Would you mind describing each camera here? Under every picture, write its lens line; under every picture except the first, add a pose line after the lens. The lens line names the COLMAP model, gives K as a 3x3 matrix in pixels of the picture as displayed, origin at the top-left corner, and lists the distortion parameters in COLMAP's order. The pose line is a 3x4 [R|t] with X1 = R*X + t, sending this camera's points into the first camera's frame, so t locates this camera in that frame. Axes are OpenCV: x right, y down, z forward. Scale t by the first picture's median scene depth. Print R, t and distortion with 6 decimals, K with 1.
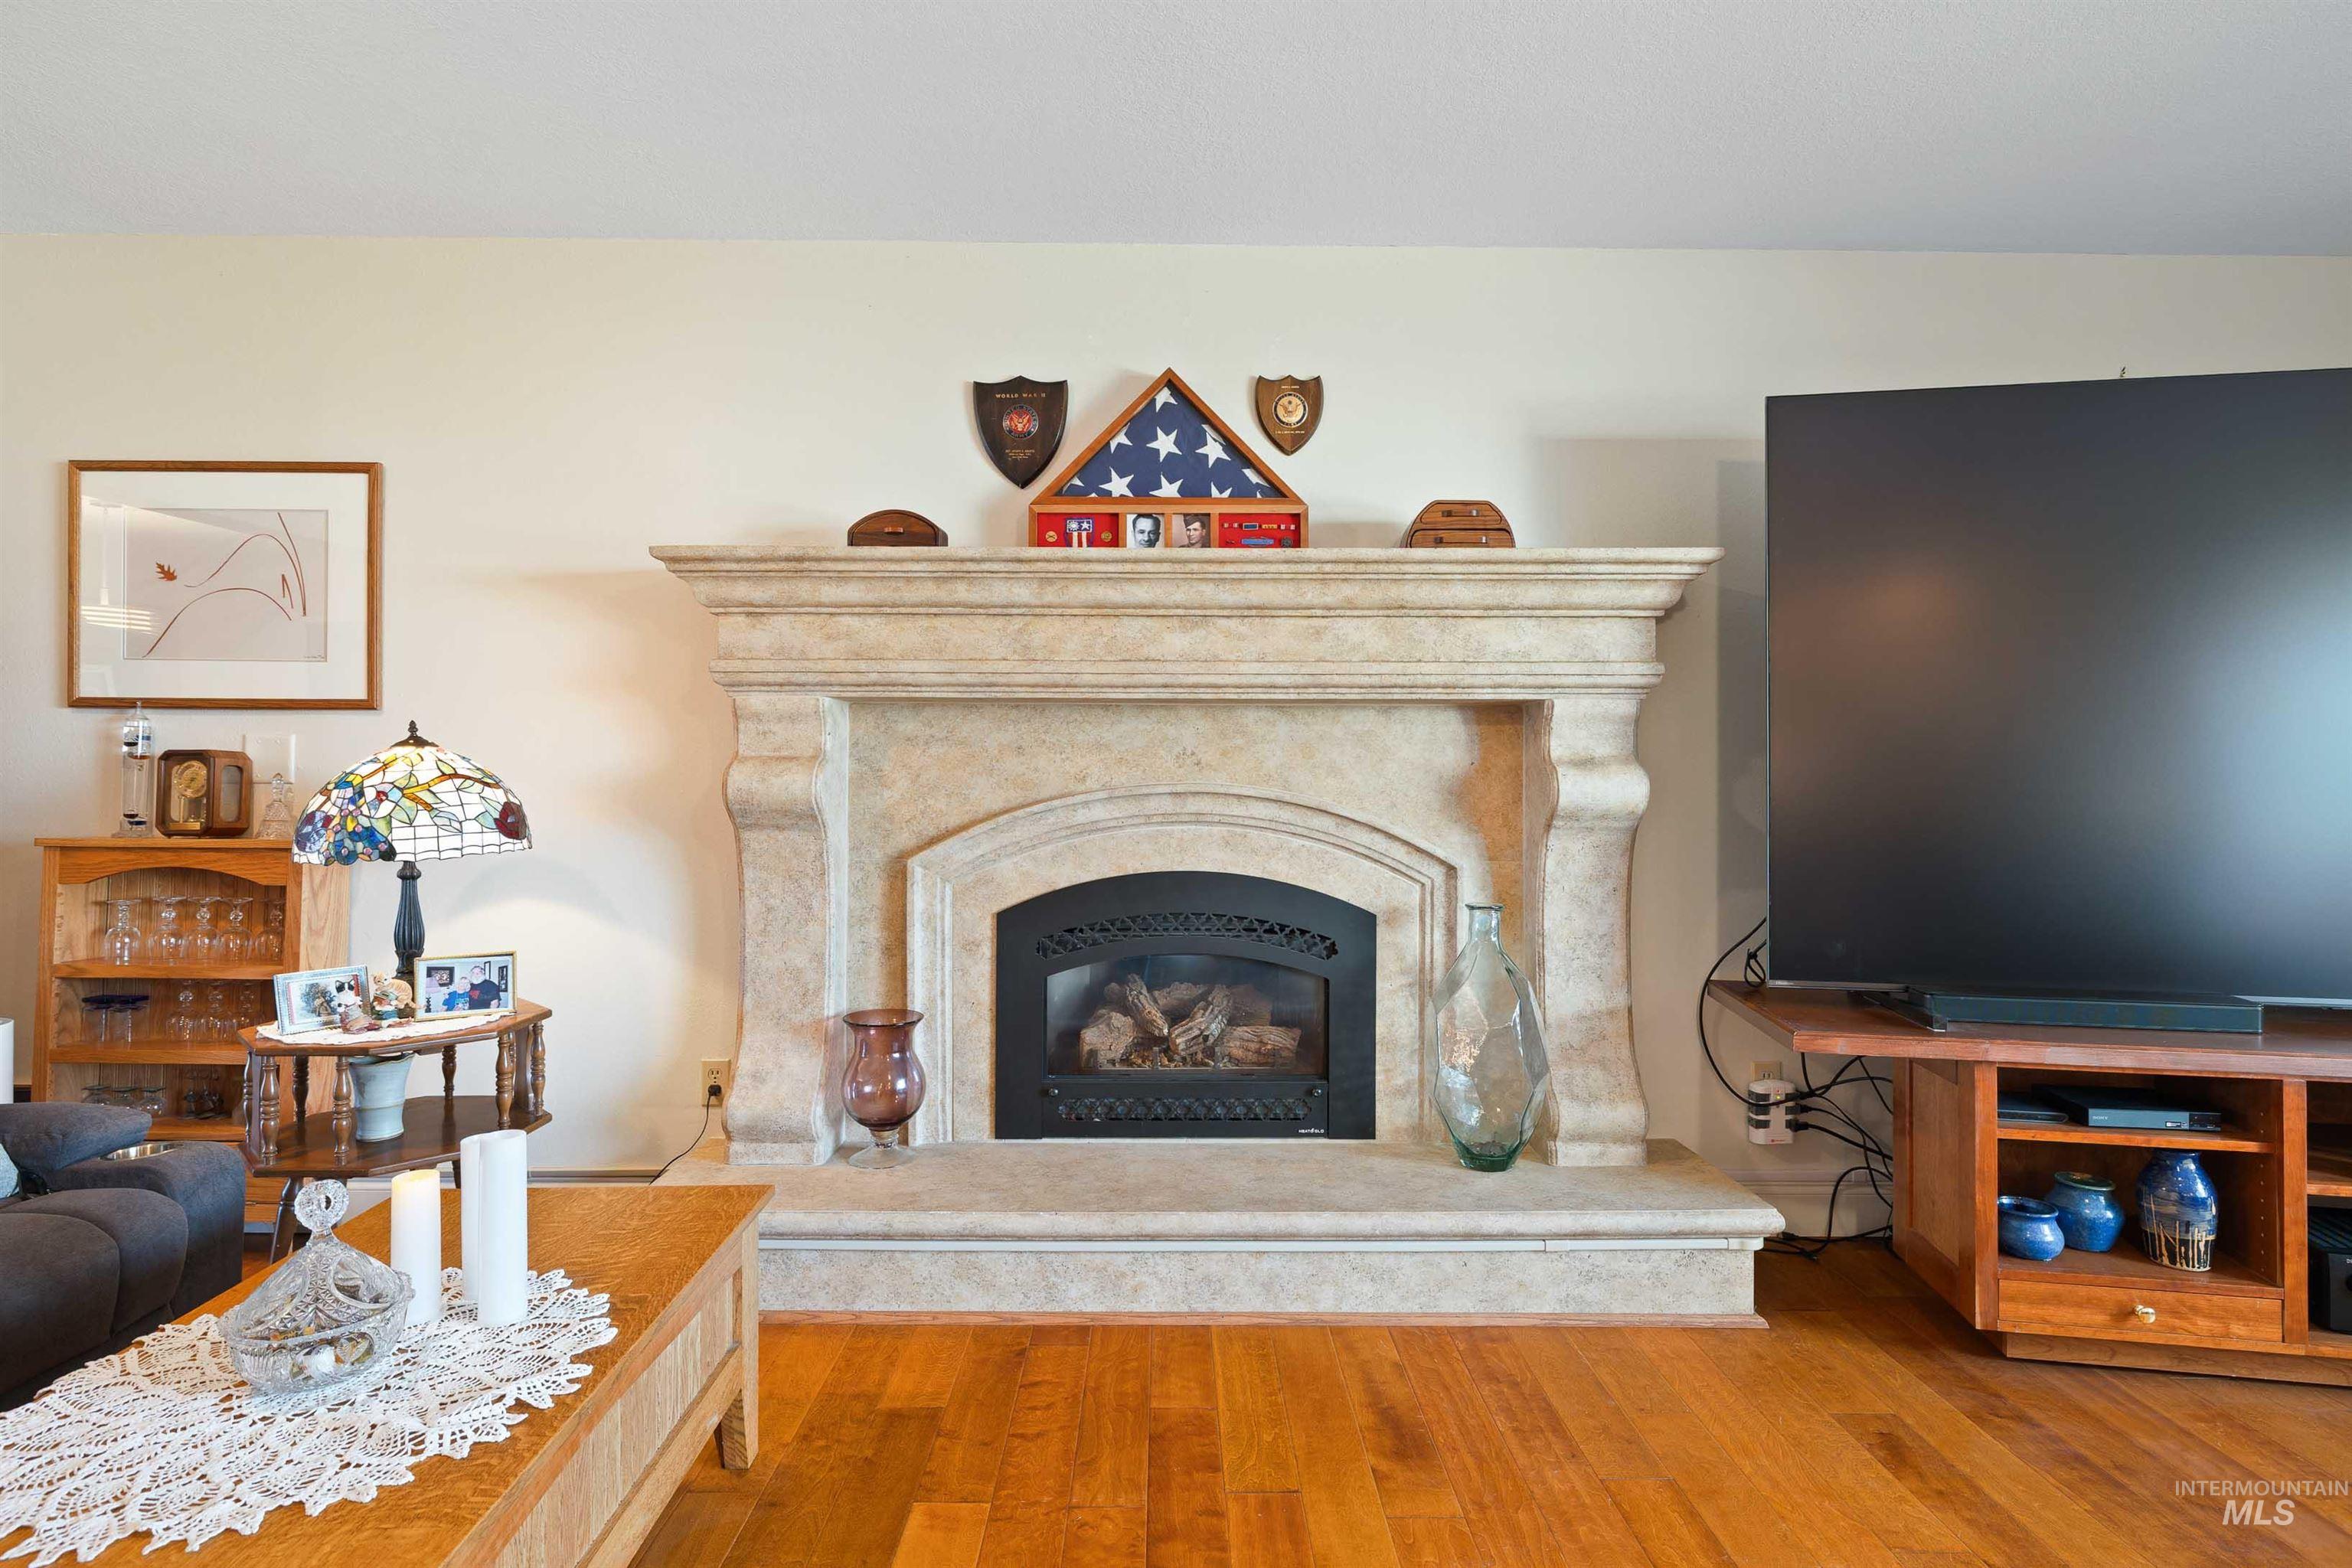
lens RADIAL K [[1181.3, 0, 1186.1], [0, 1181.3, 767.1], [0, 0, 1]] dist [-0.004979, 0.001019]
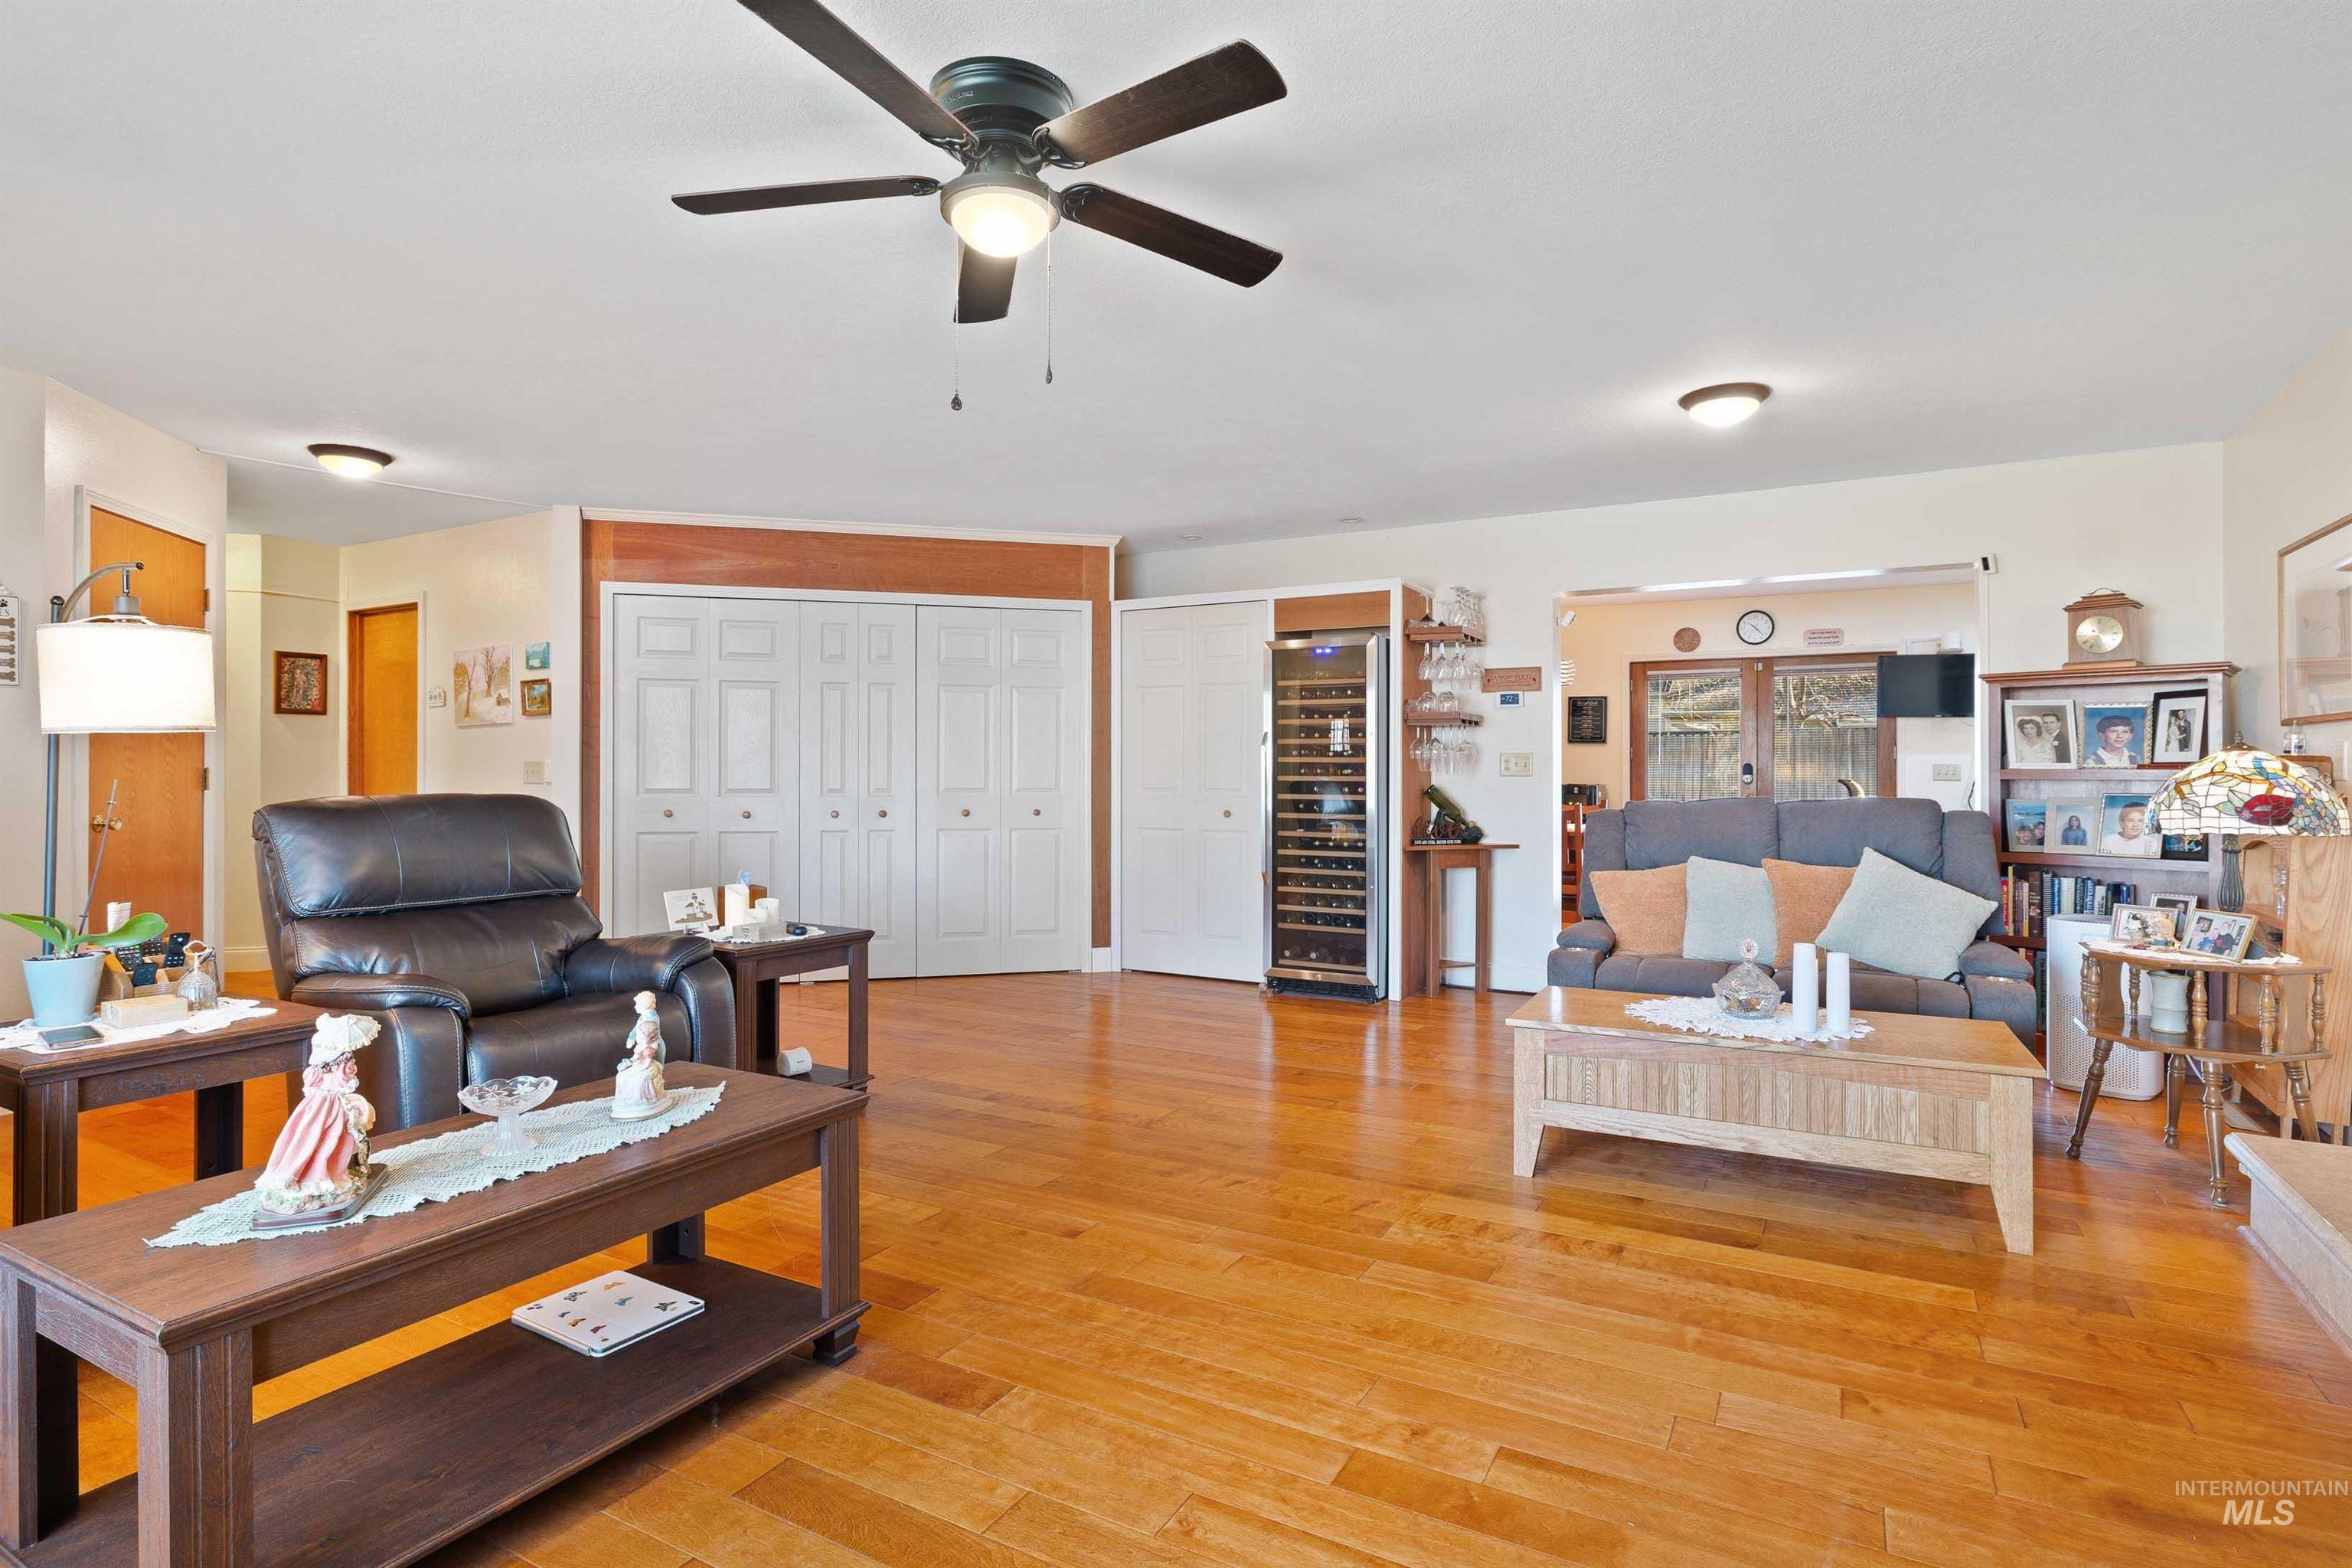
lens RADIAL K [[1181.3, 0, 1183.5], [0, 1181.3, 774.9], [0, 0, 1]] dist [-0.004979, 0.001019]
pose [[-0.498923, -0.002195, -0.866644, 0.966878], [0.003258, 0.999985, -0.004409, 0.010037], [0.866640, -0.005024, -0.498908, 0.592667]]
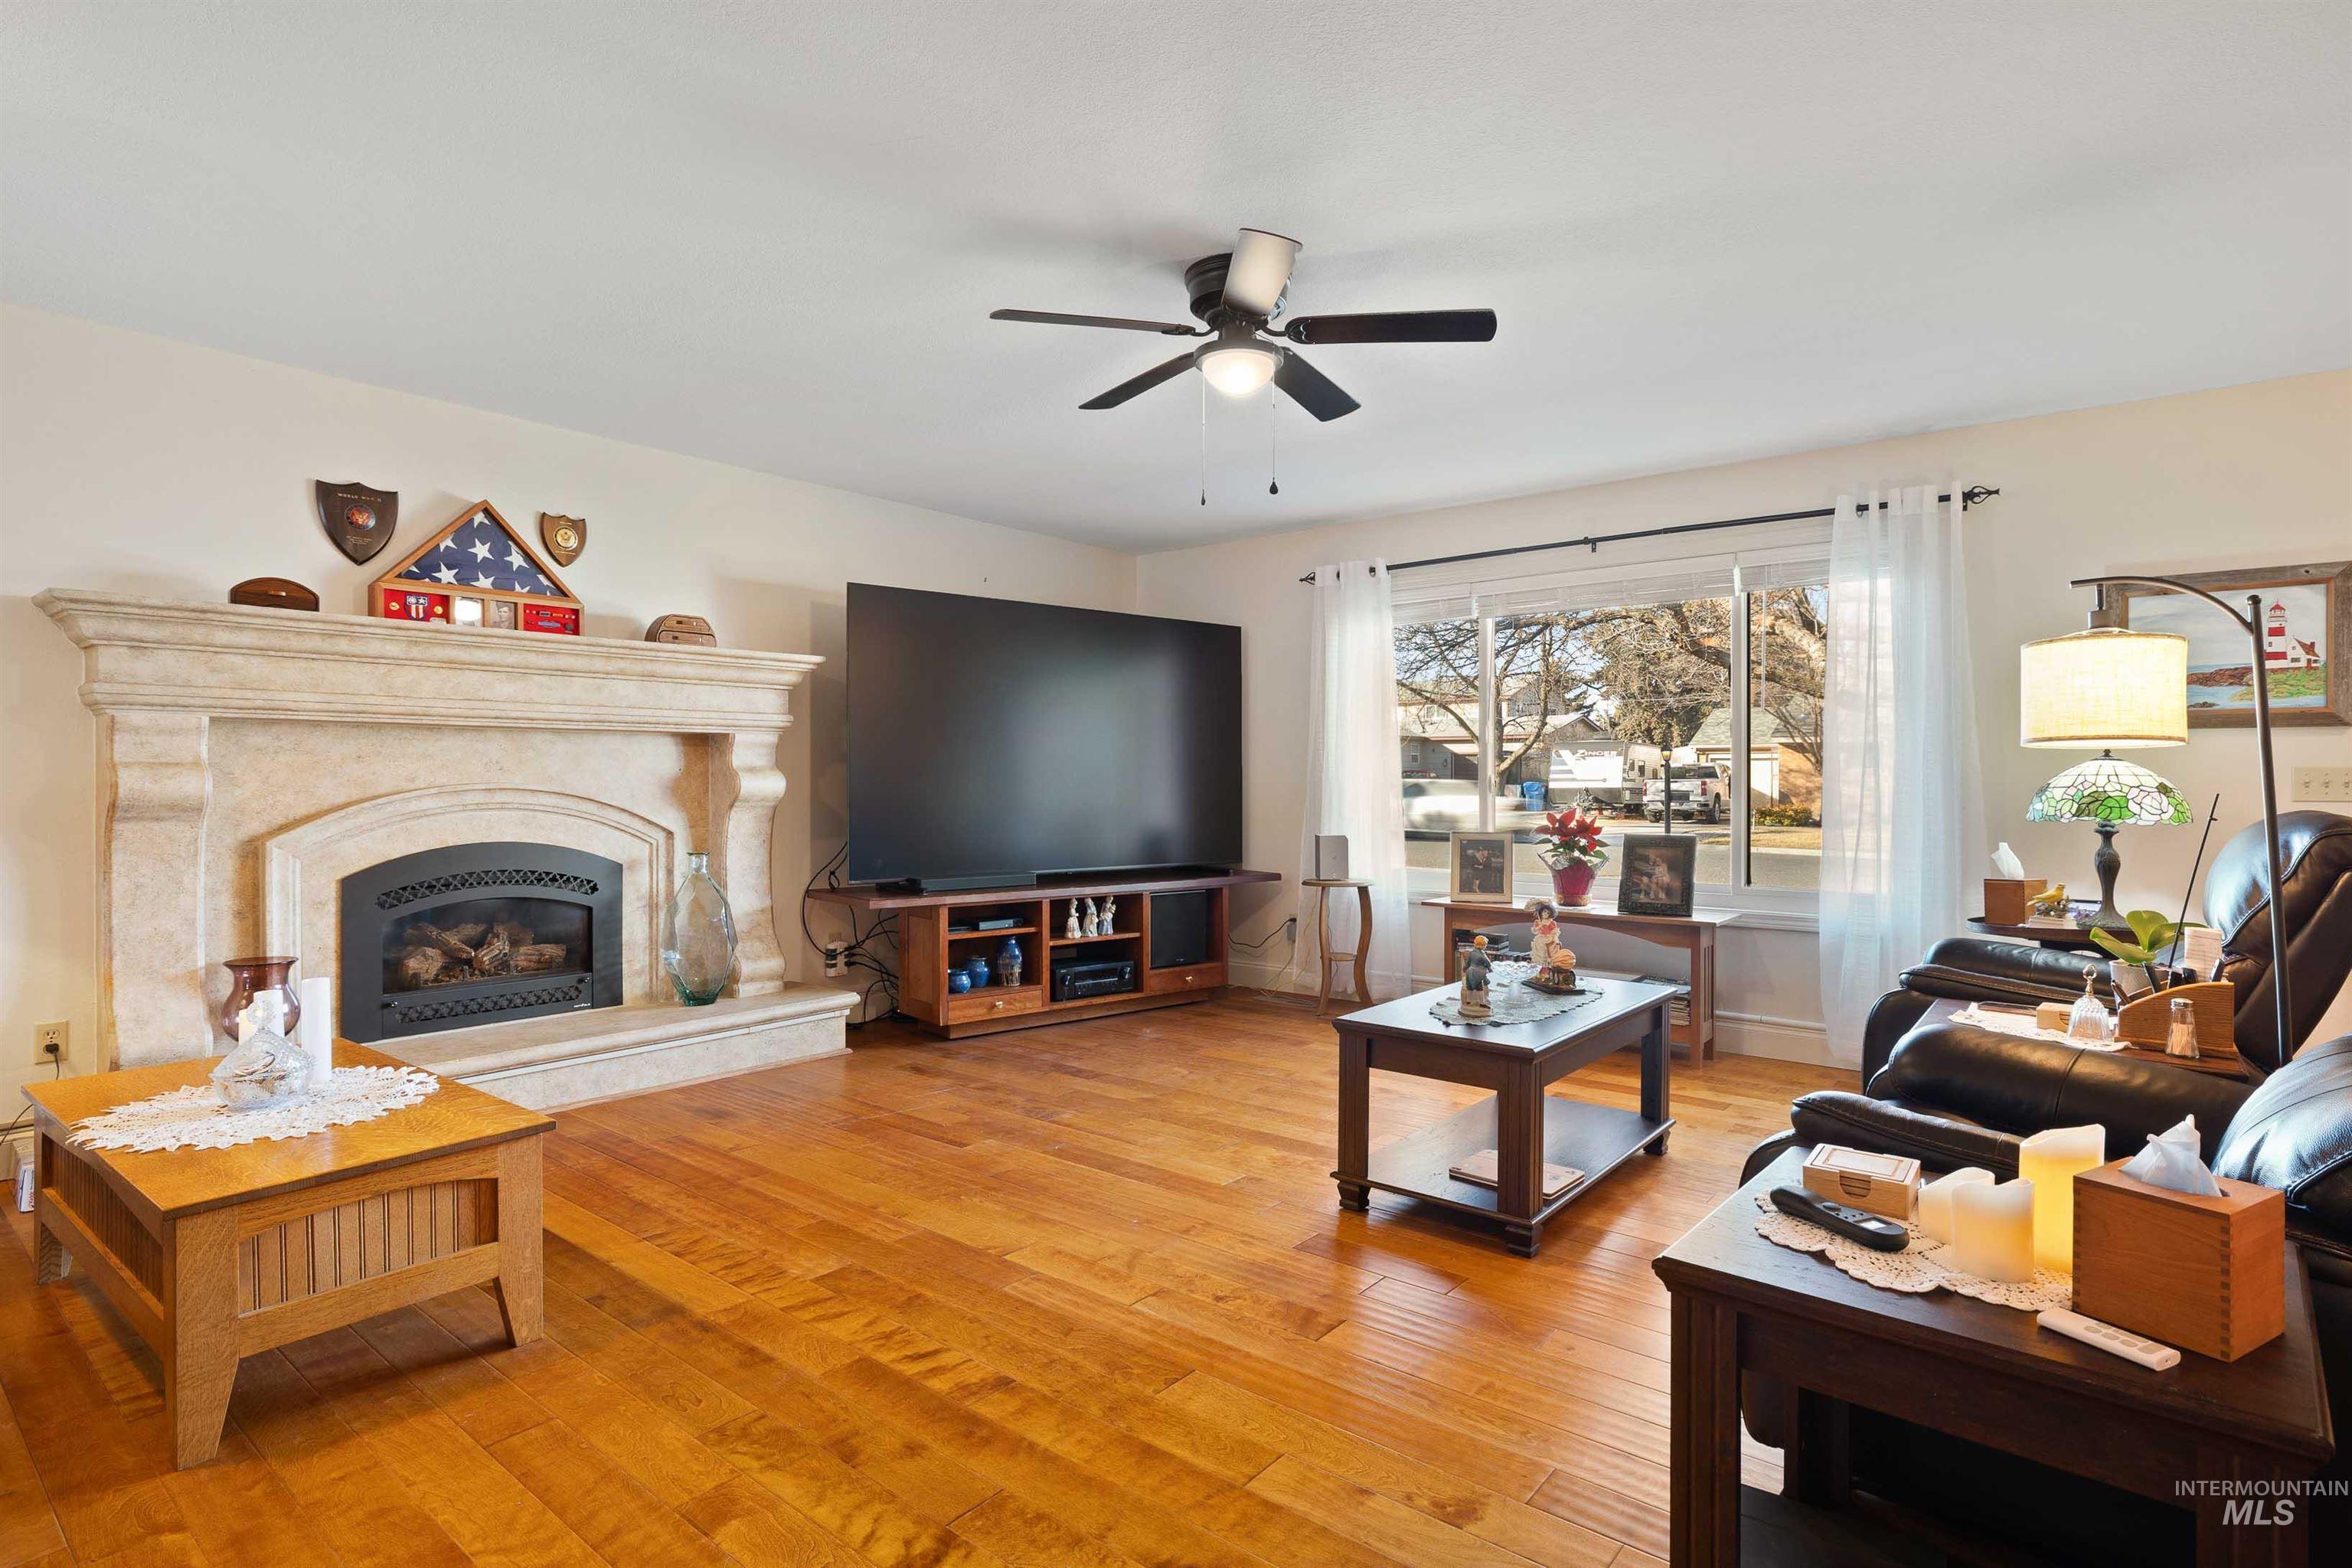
lens RADIAL K [[1181.3, 0, 1186.4], [0, 1181.3, 780.2], [0, 0, 1]] dist [-0.004979, 0.001019]
pose [[0.638823, -0.003403, 0.769346, -0.607117], [-0.005771, 0.999941, 0.009216, -0.008050], [-0.769332, -0.010327, 0.638765, -0.631844]]
